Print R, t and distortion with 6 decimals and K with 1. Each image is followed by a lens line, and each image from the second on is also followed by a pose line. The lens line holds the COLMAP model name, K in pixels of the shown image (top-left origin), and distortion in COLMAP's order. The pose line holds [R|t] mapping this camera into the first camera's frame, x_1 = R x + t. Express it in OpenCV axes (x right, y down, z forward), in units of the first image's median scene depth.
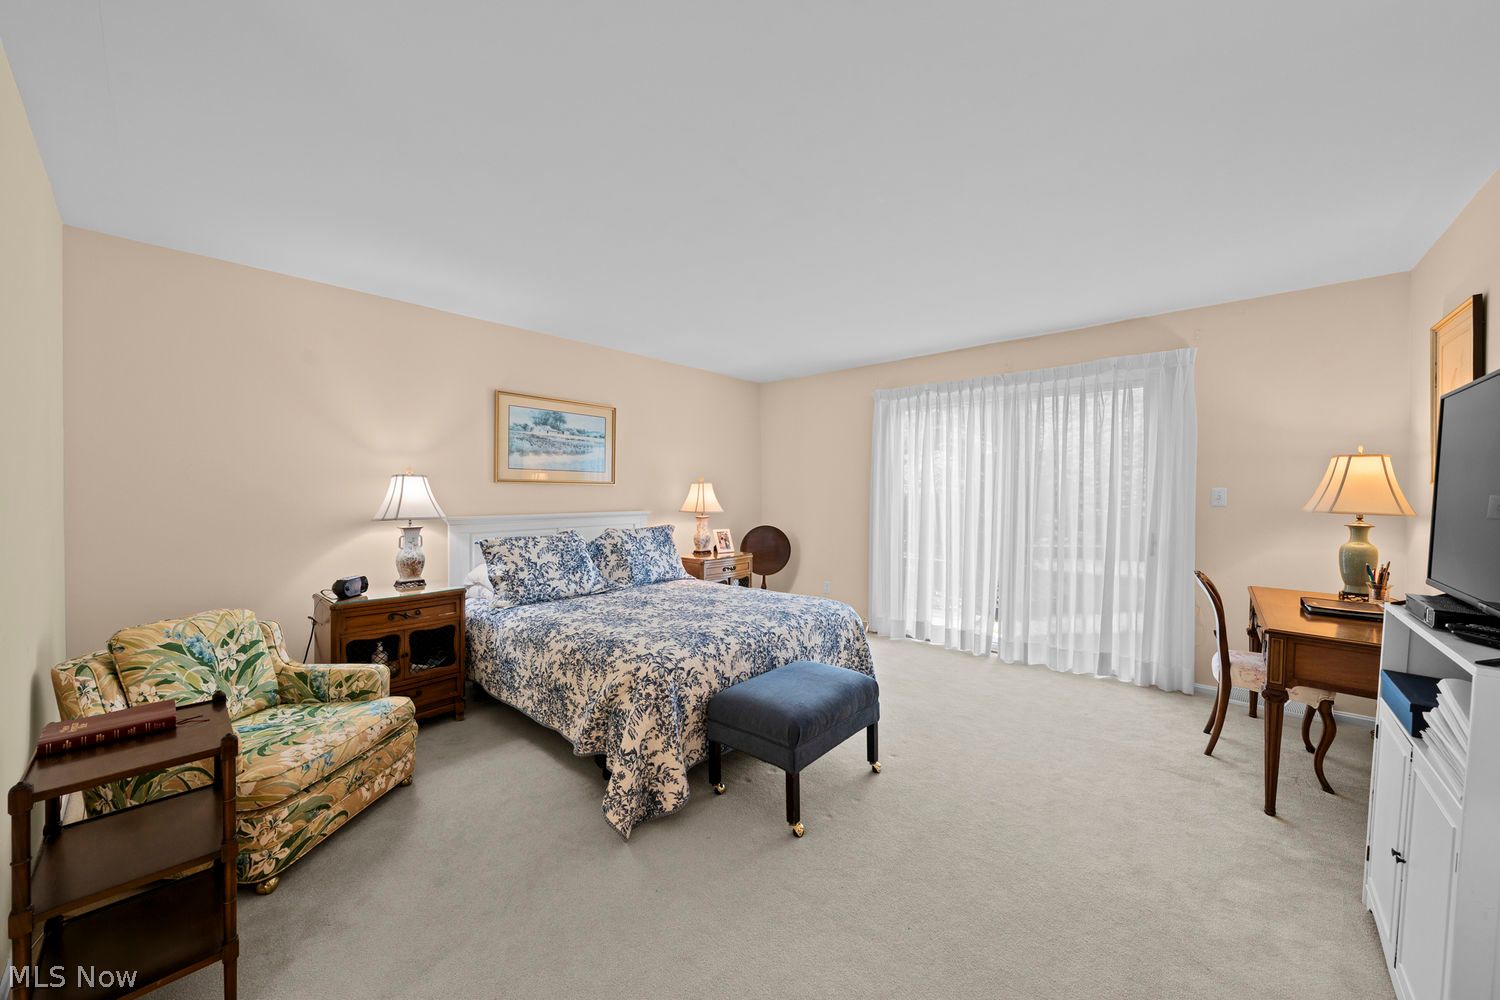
lens RADIAL K [[531.4, 0, 750.0], [0, 531.4, 503.8], [0, 0, 1]] dist [-0.000603, 0.000298]
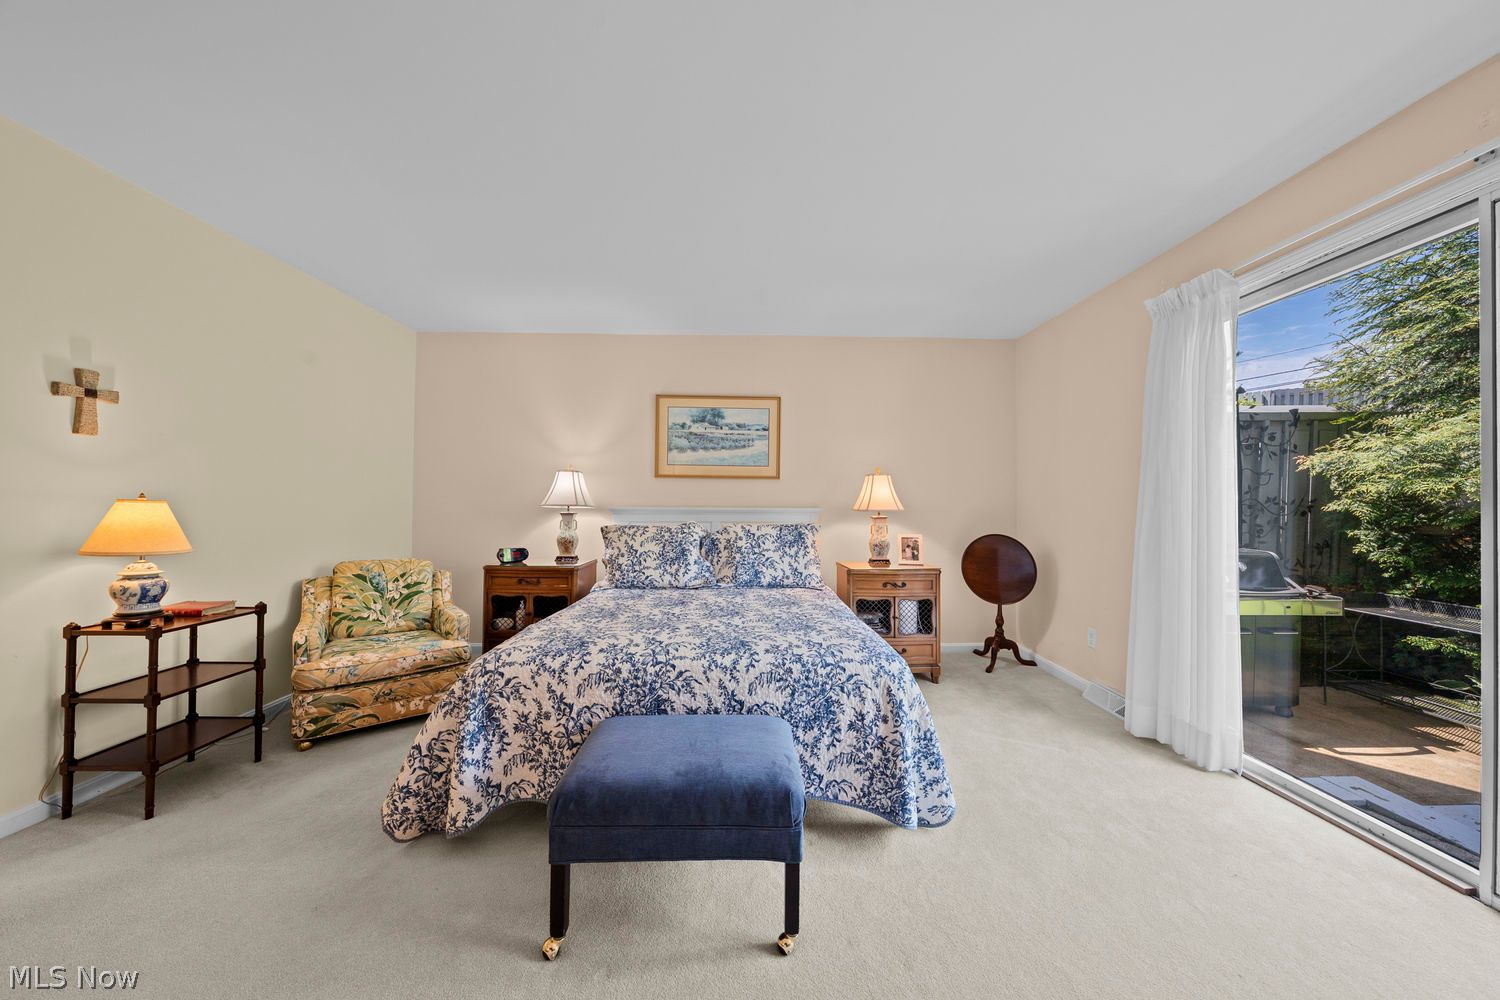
lens RADIAL K [[502.6, 0, 750.1], [0, 502.6, 501.2], [0, 0, 1]] dist [0.001539, -0.000094]
pose [[0.684959, 0.002455, -0.728577, 0.517184], [-0.022317, 0.999596, -0.017612, 0.028536], [0.728240, 0.028323, 0.684737, 0.521327]]
